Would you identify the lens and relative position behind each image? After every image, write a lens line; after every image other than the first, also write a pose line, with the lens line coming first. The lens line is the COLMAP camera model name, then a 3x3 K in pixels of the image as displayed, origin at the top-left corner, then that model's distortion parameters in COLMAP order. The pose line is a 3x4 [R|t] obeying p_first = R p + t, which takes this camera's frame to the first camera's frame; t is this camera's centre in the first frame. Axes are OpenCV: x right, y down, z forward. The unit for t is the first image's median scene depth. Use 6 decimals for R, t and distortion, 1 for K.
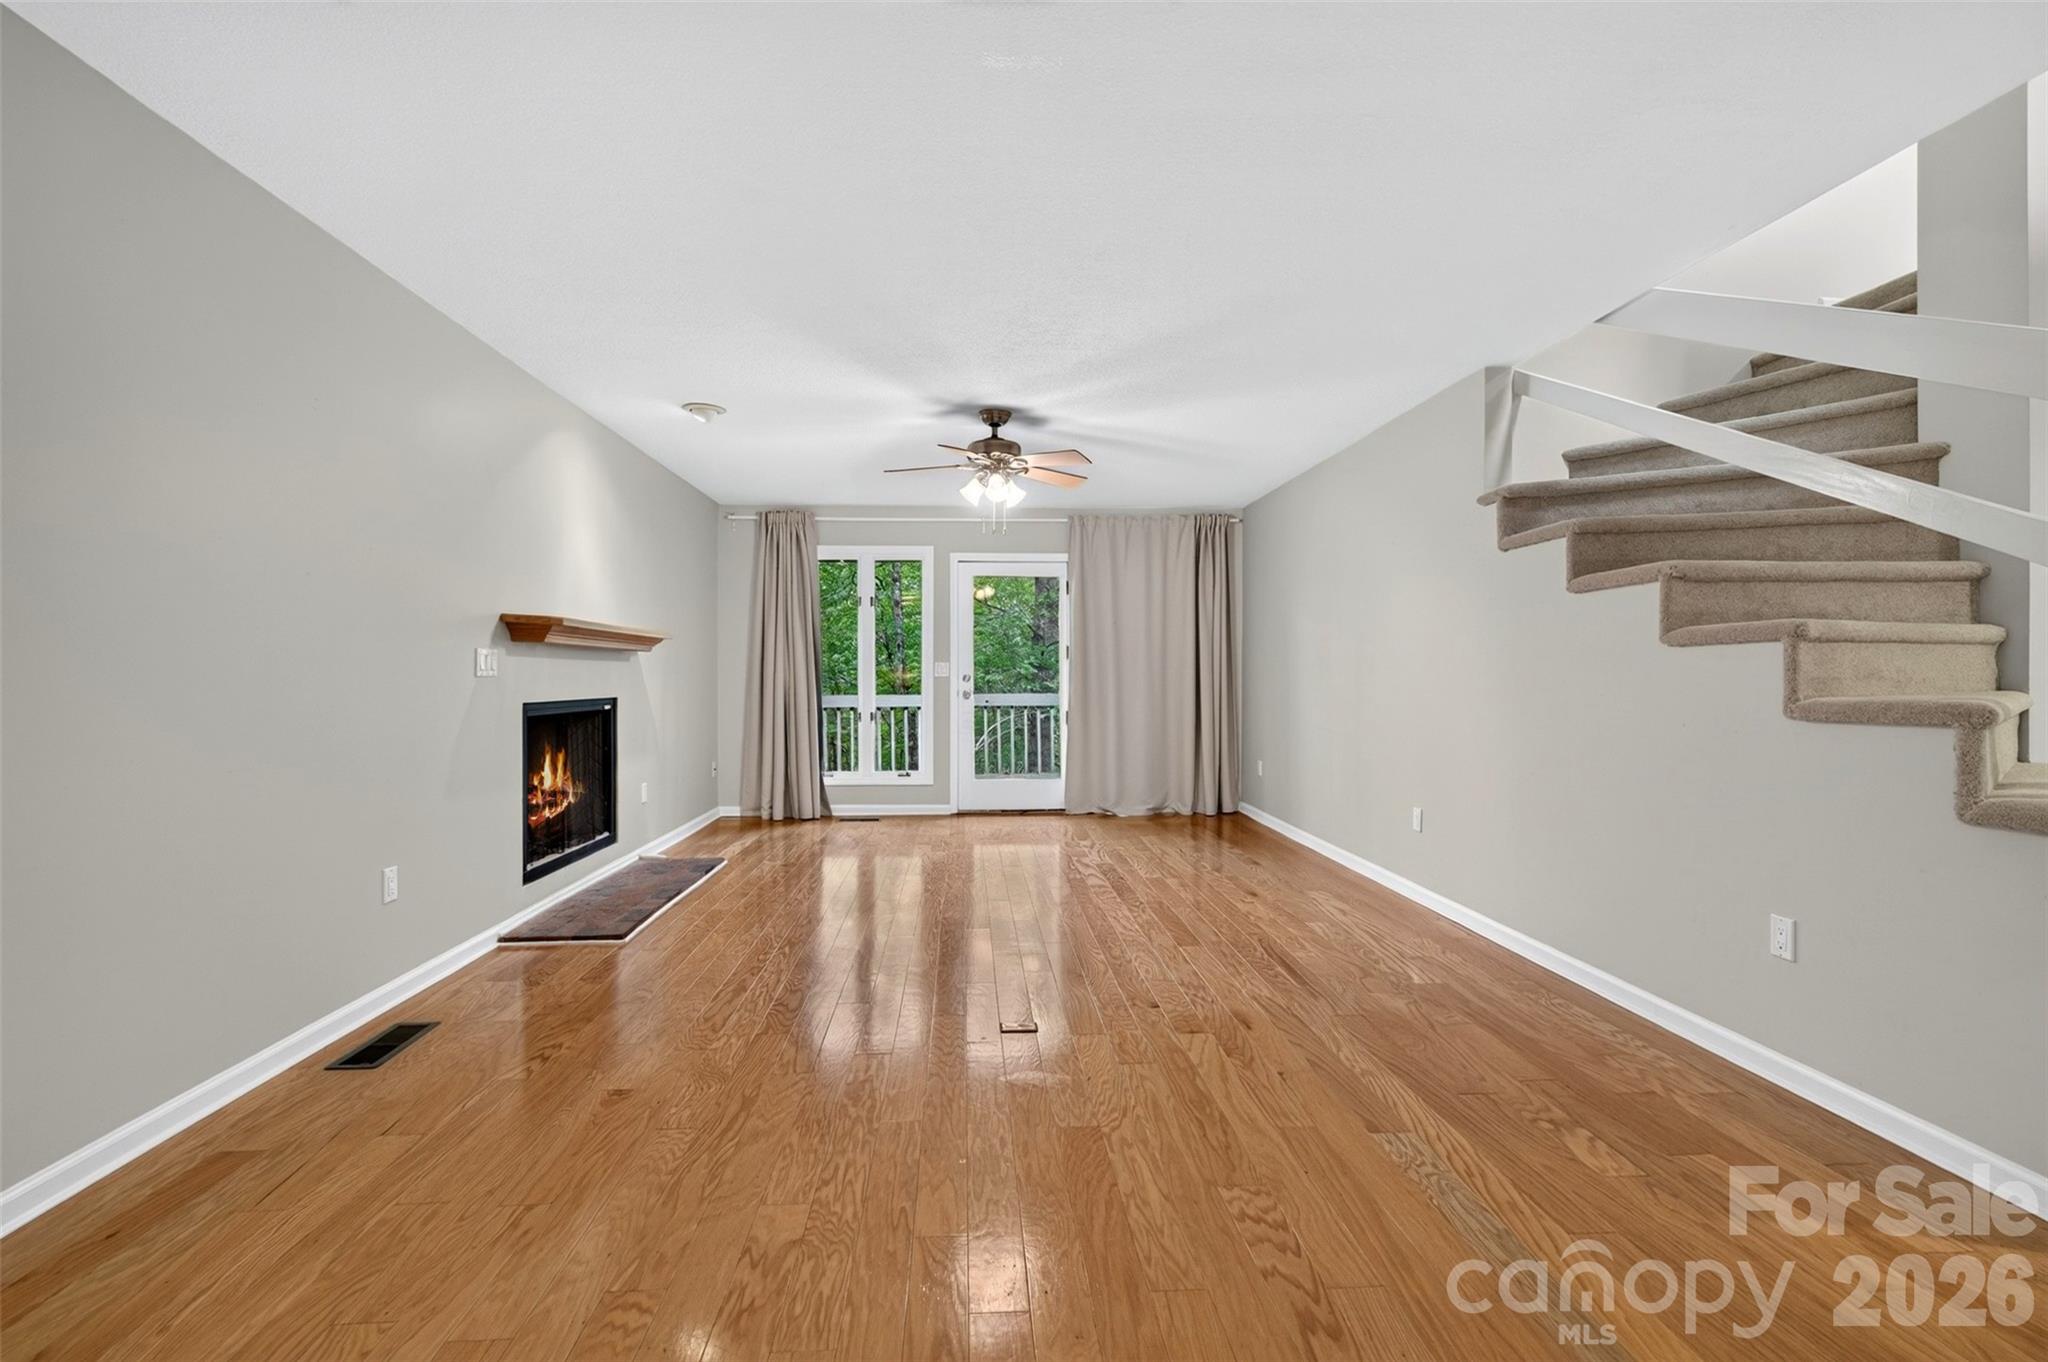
lens RADIAL K [[917.5, 0, 1022.8], [0, 917.5, 673.0], [0, 0, 1]] dist [-0.002769, 0.001404]
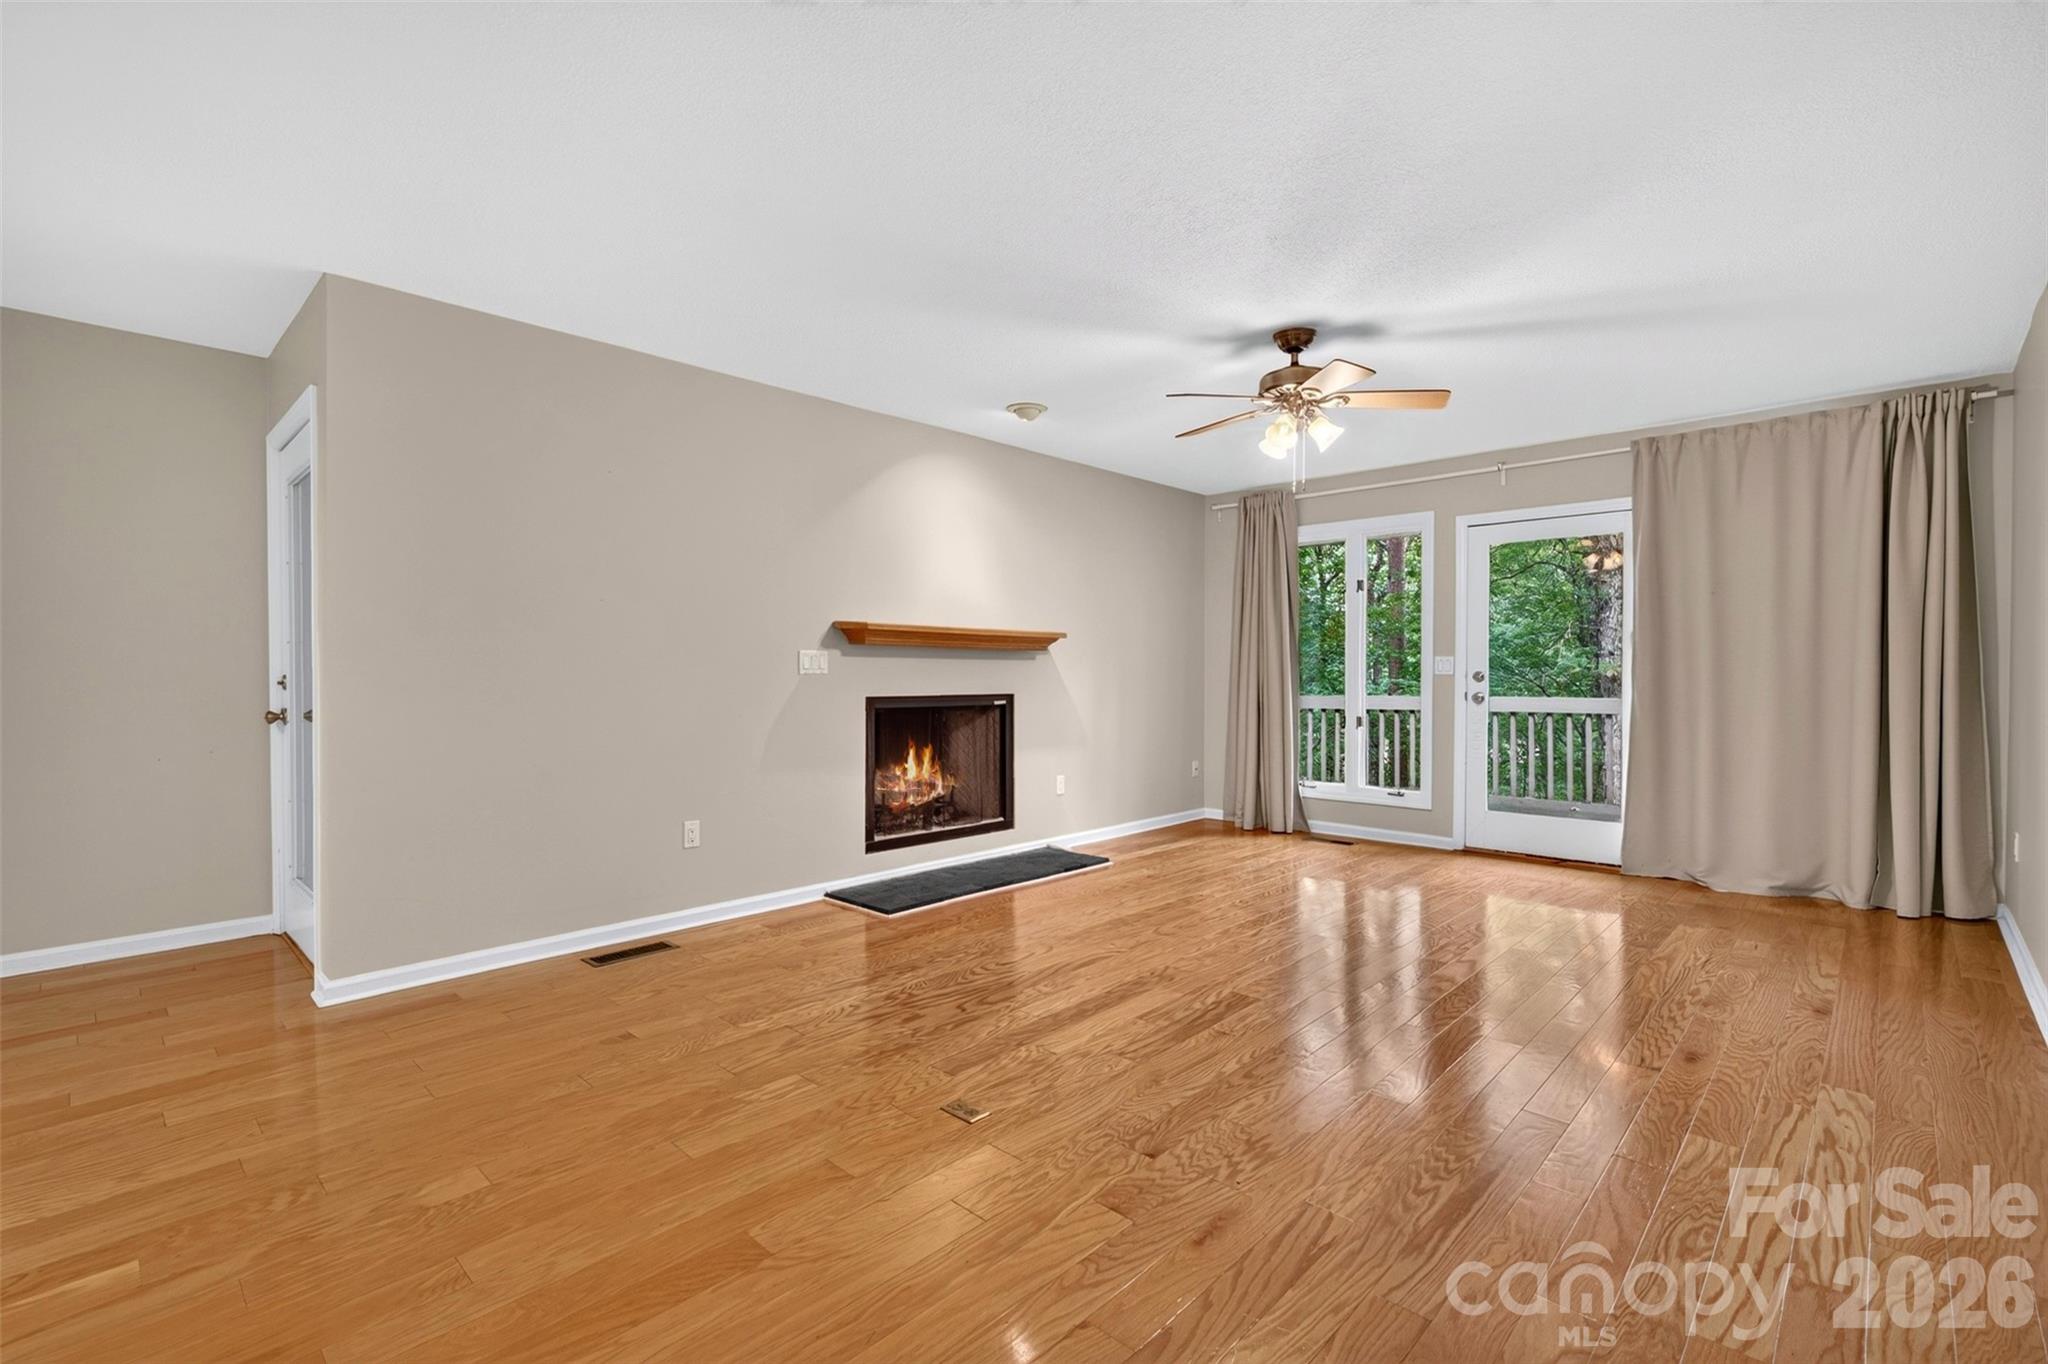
lens RADIAL K [[917.5, 0, 1018.0], [0, 917.5, 677.4], [0, 0, 1]] dist [-0.002769, 0.001404]
pose [[0.676624, 0.004990, -0.736311, 0.247555], [0.001779, 0.999963, 0.008411, -0.000904], [0.736326, -0.007001, 0.676591, 0.195826]]
